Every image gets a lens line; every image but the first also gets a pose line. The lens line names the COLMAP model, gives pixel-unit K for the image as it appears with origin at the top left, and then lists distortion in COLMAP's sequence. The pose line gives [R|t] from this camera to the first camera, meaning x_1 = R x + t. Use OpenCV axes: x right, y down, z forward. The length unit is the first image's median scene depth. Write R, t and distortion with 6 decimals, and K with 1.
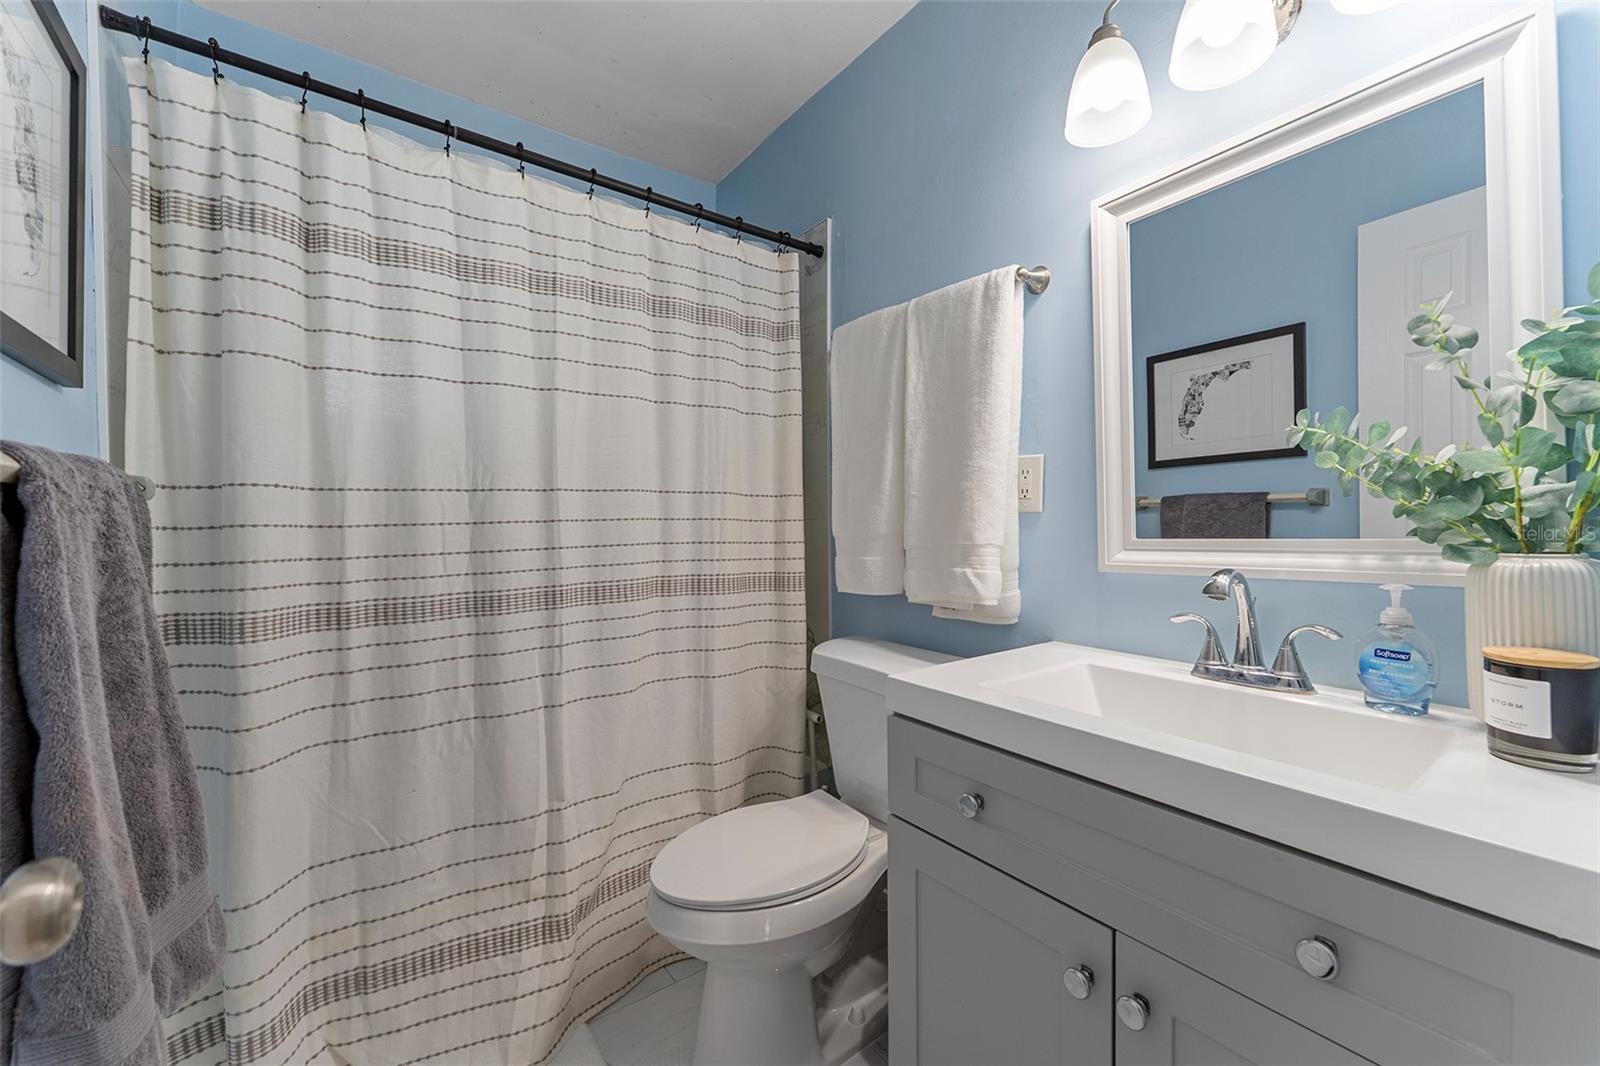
lens RADIAL K [[640.3, 0, 809.3], [0, 640.3, 526.5], [0, 0, 1]] dist [-0.001635, -0.000609]
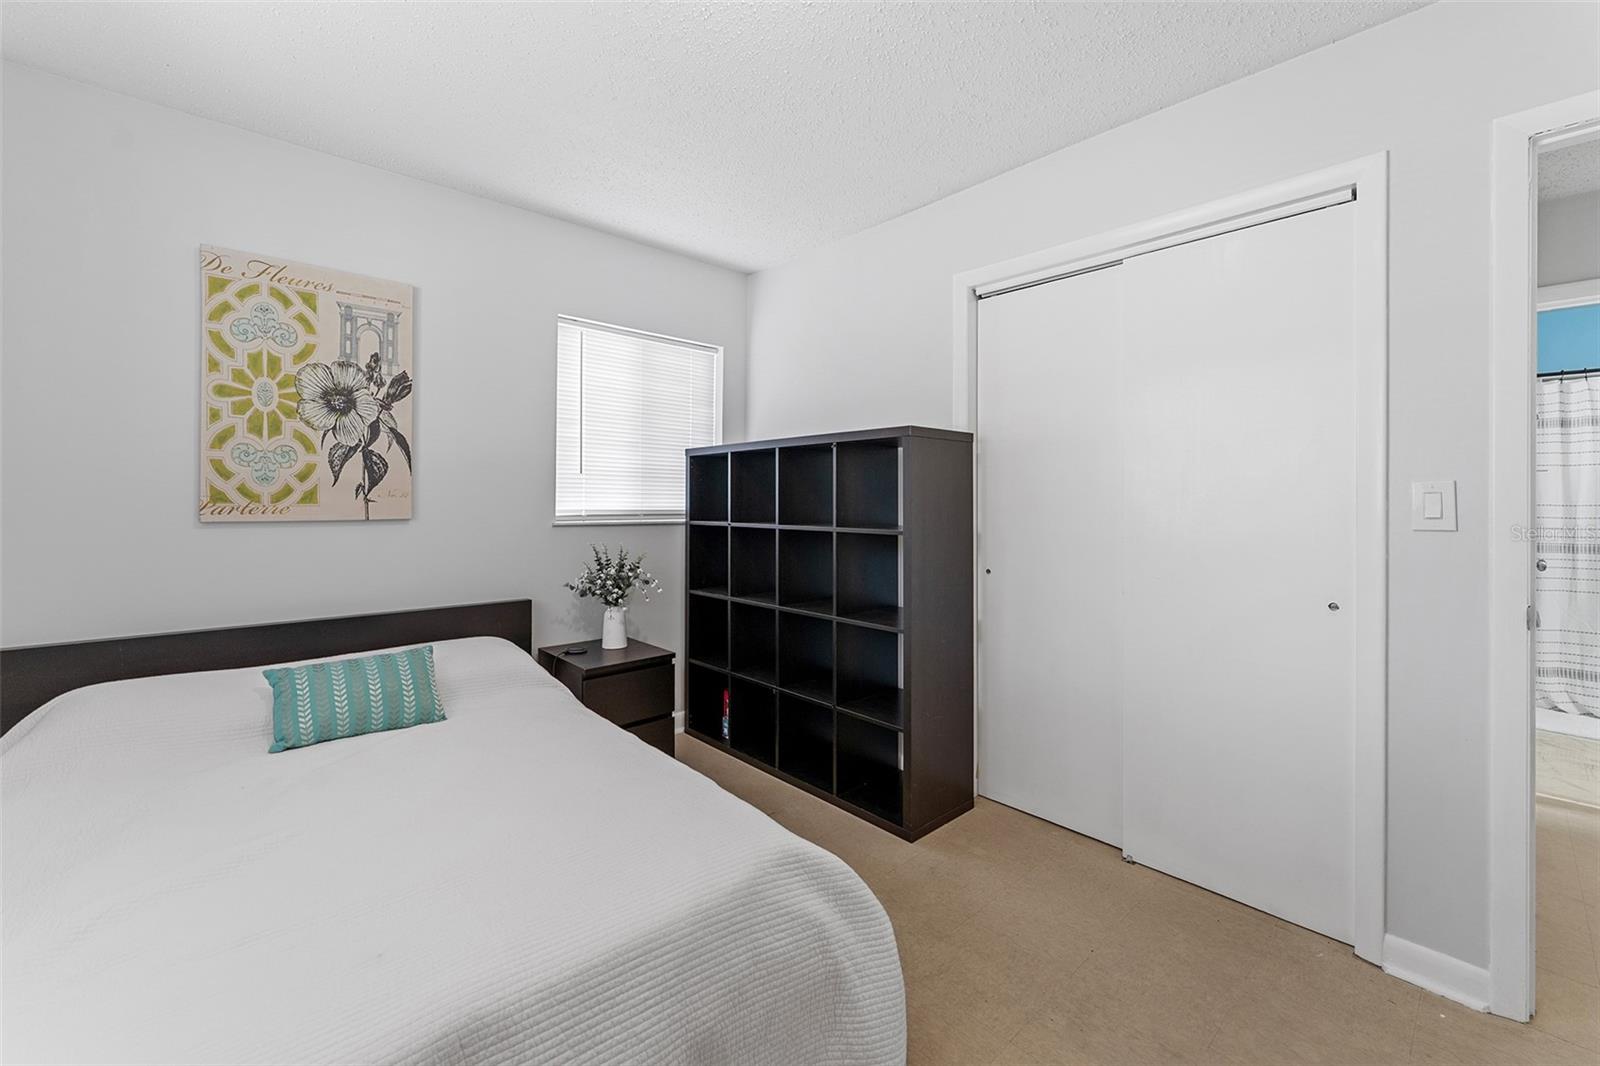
lens RADIAL K [[640.3, 0, 809.9], [0, 640.3, 527.3], [0, 0, 1]] dist [-0.001635, -0.000609]
pose [[0.072509, 0.013075, -0.997282, 1.971524], [-0.000231, 0.999914, 0.013092, 0.005642], [0.997368, -0.000719, 0.072506, -2.766423]]
